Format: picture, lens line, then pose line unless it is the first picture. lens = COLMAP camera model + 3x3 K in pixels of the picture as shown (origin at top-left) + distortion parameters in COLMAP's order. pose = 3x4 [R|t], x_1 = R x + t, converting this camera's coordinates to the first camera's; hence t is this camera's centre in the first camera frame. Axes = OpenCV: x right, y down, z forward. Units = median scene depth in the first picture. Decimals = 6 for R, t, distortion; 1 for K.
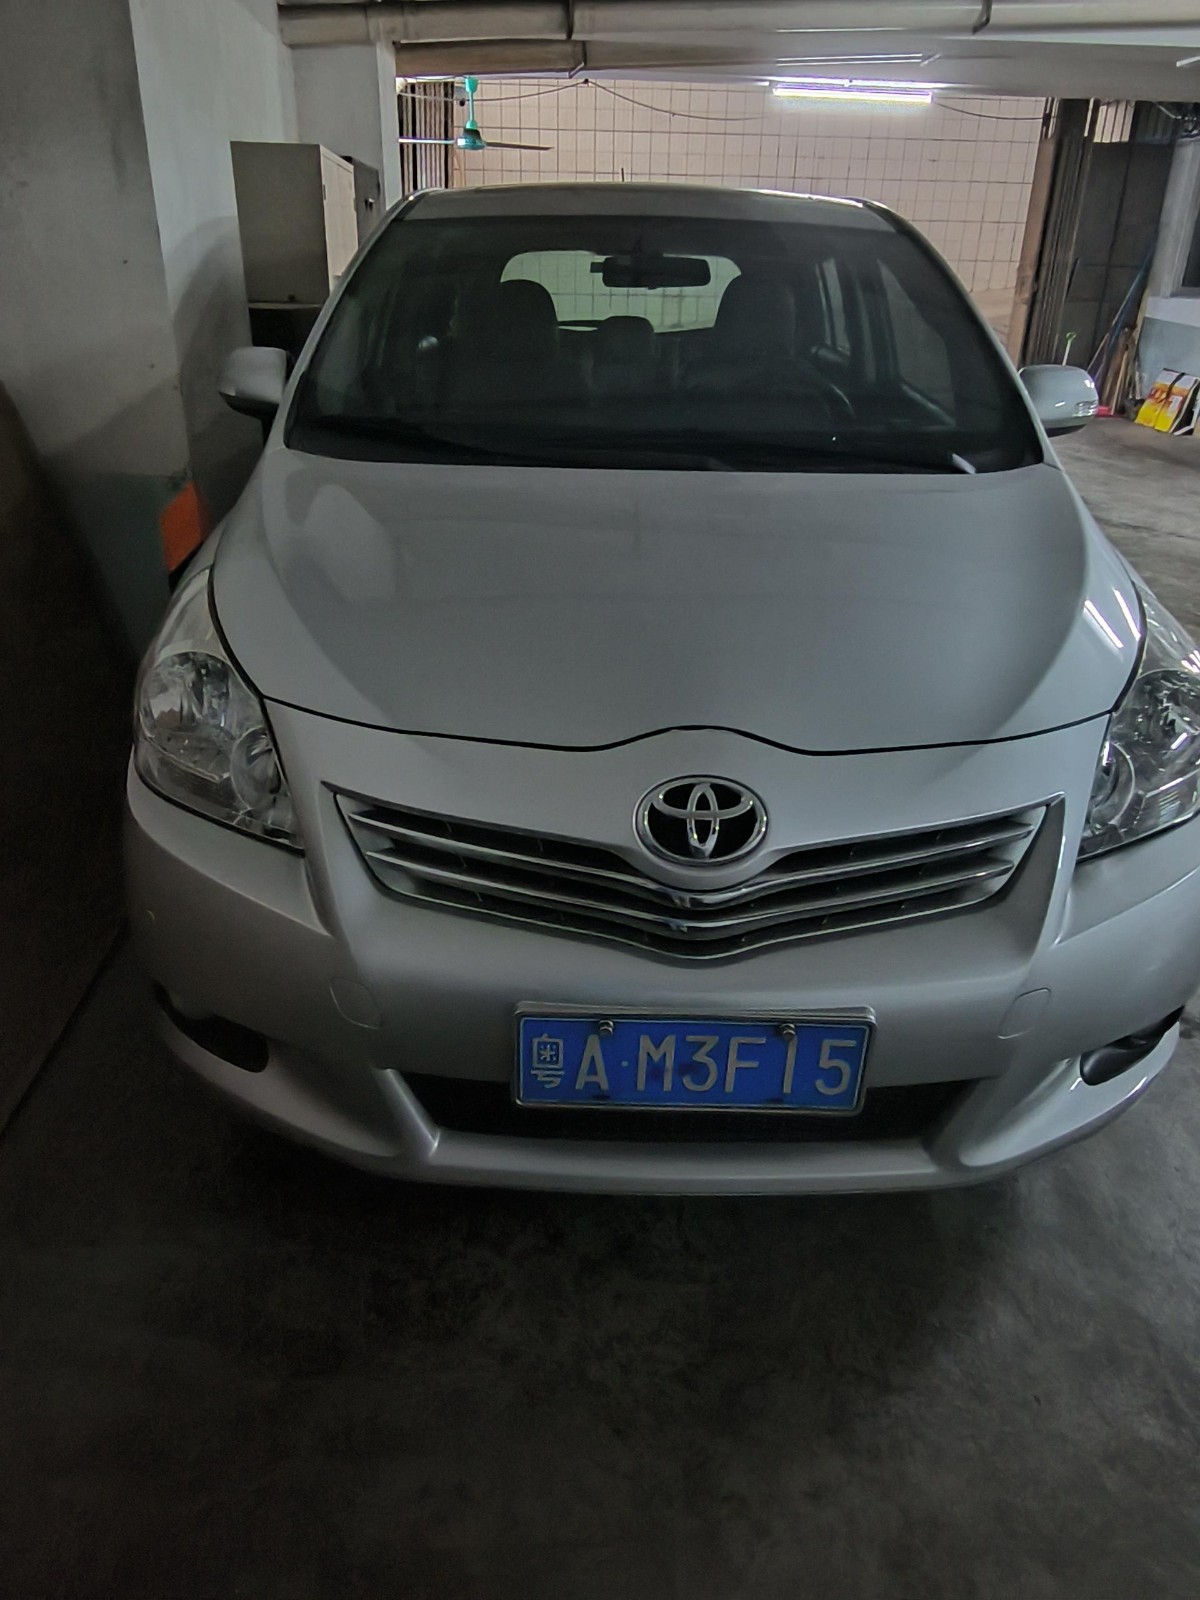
lens RADIAL K [[1078.0, 0, 600.0], [0, 1078.0, 800.0], [0, 0, 1]] dist [0.001993, 0.002805]
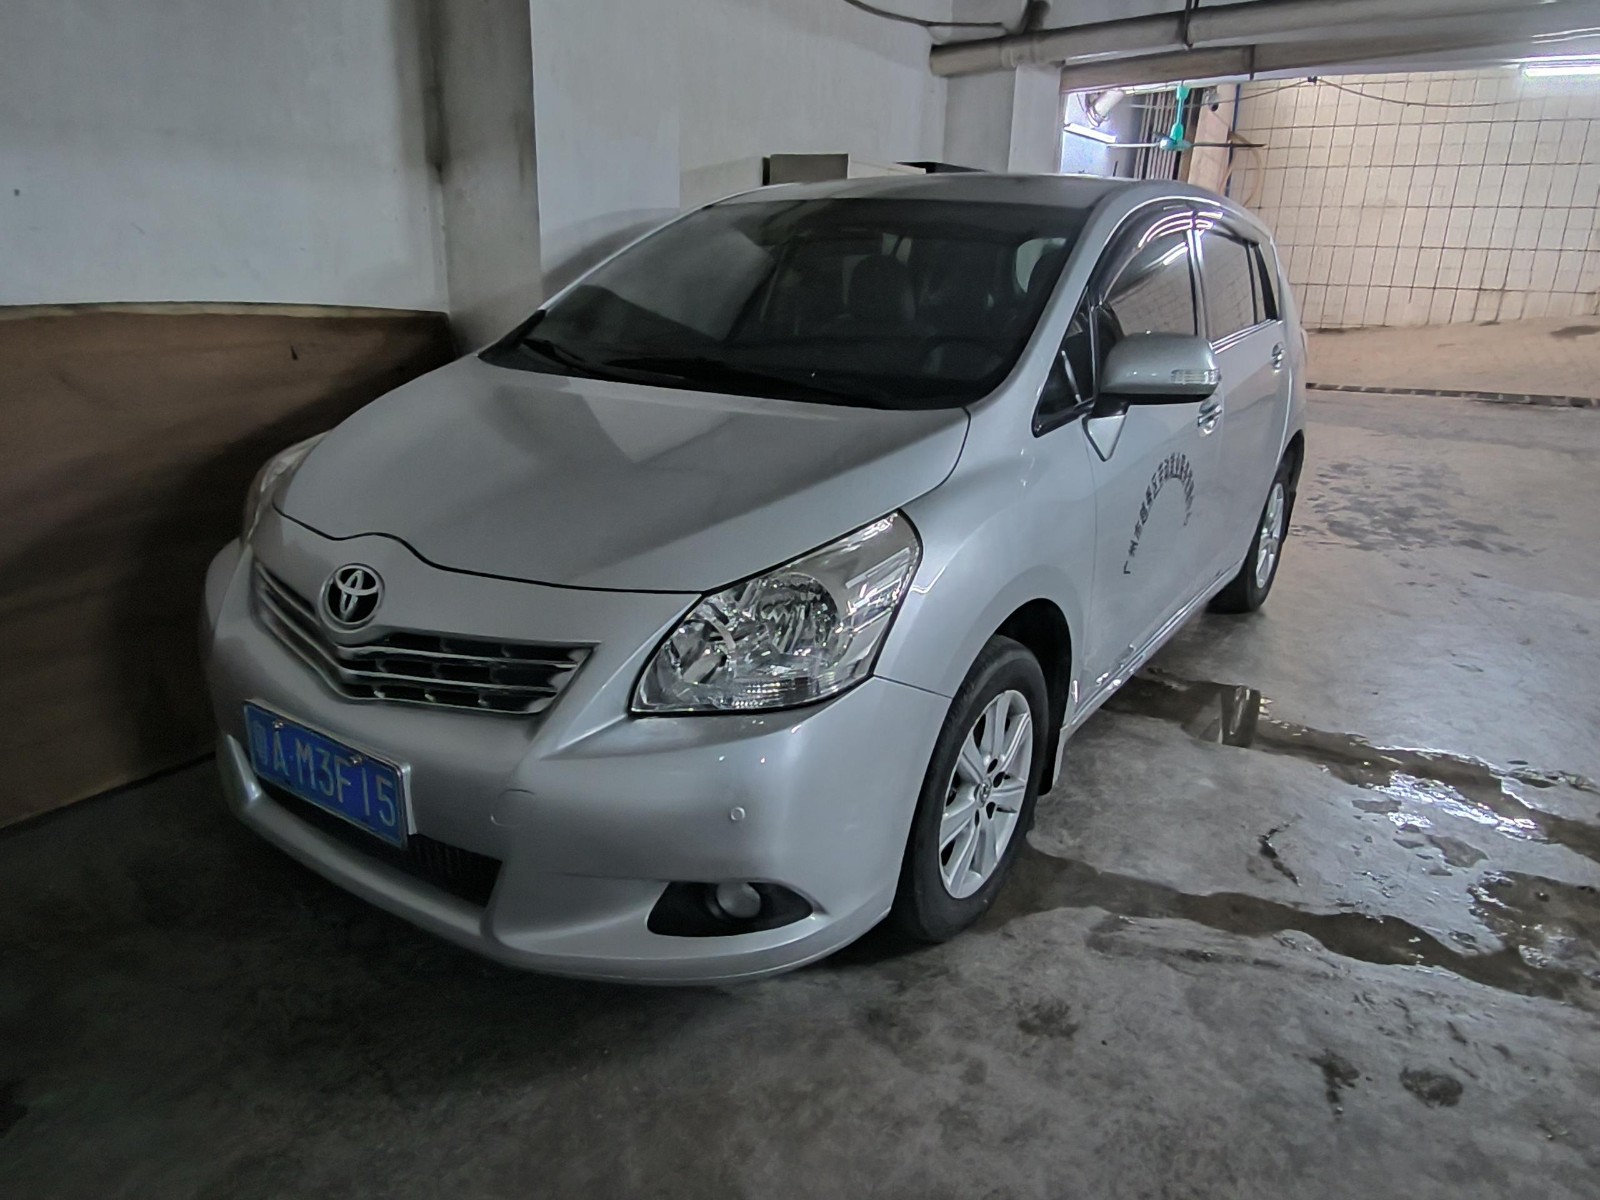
lens RADIAL K [[1078.0, 0, 789.5], [0, 1078.0, 609.4], [0, 0, 1]] dist [0.001993, 0.002805]
pose [[0.824855, 0.180913, -0.535615, 1.273913], [-0.257084, 0.963824, -0.070364, -0.010592], [0.503509, 0.195738, 0.841525, 0.101555]]
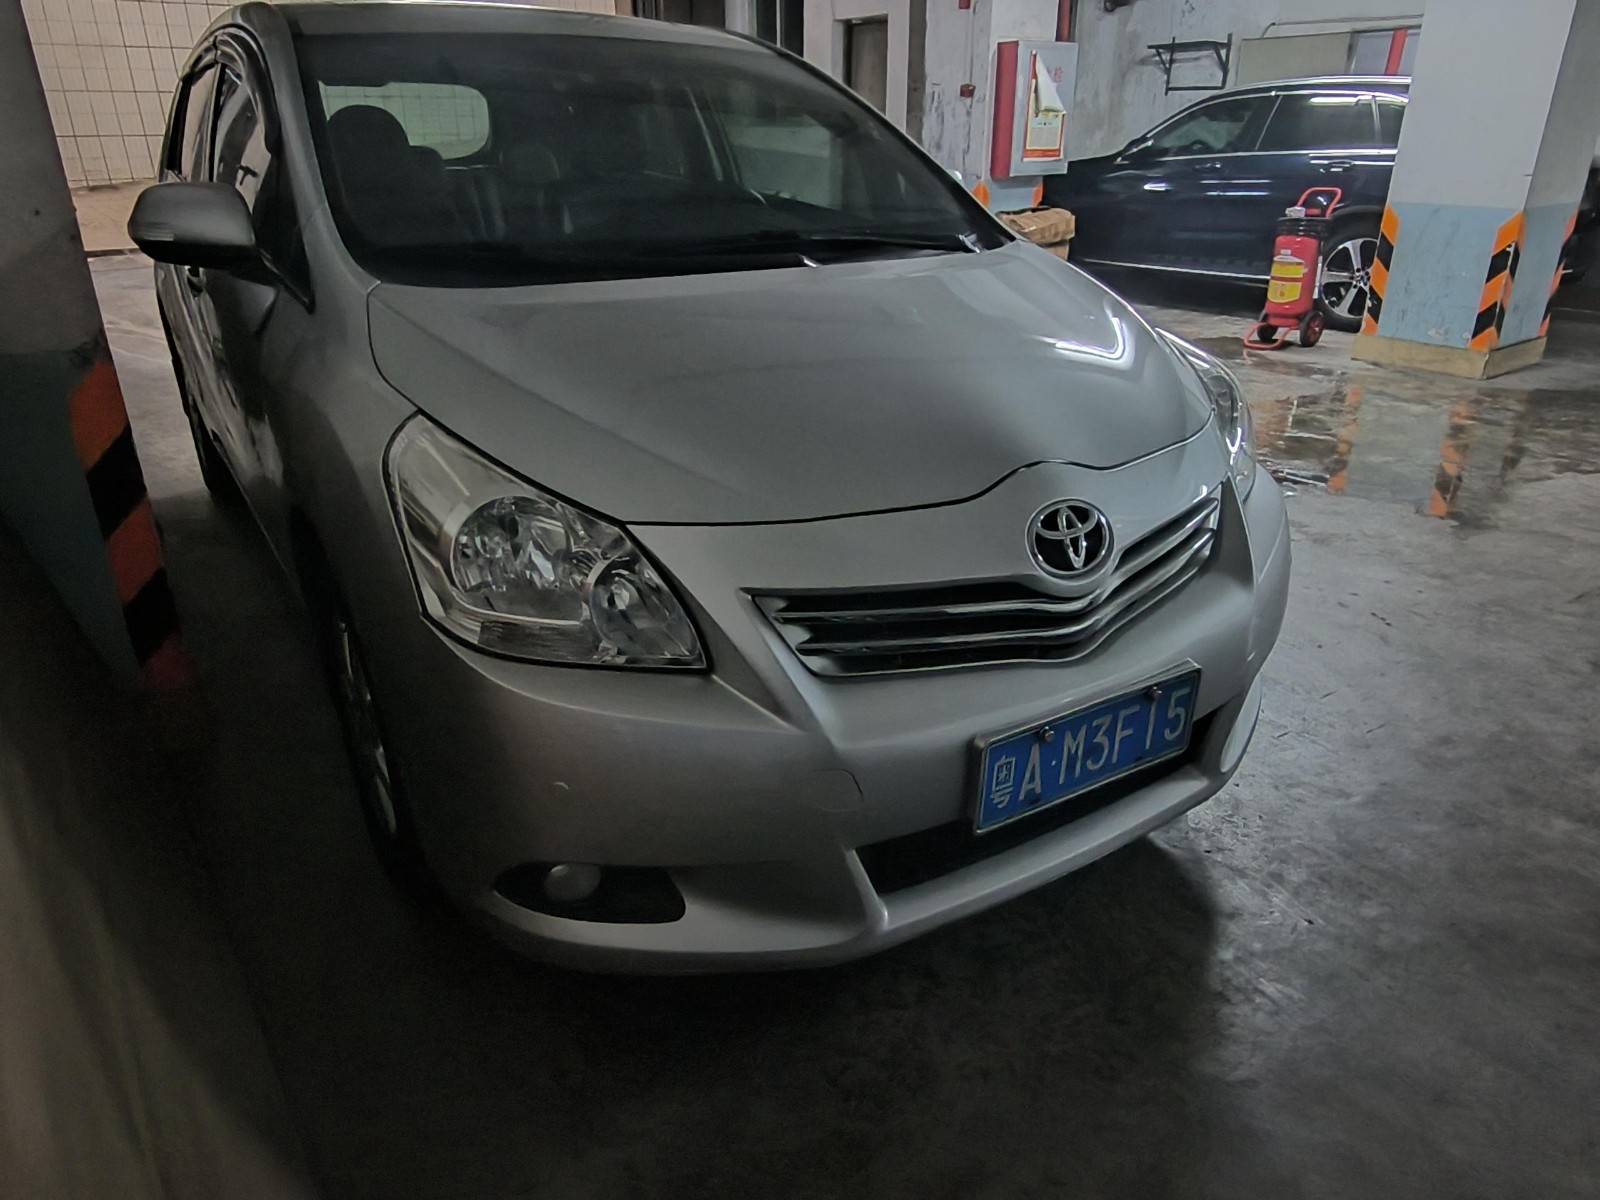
lens RADIAL K [[1078.0, 0, 789.5], [0, 1078.0, 609.4], [0, 0, 1]] dist [0.001993, 0.002805]
pose [[0.845917, -0.235546, 0.478480, -0.715393], [0.245919, 0.968382, 0.041948, -0.029140], [-0.473232, 0.082182, 0.877096, 0.117864]]
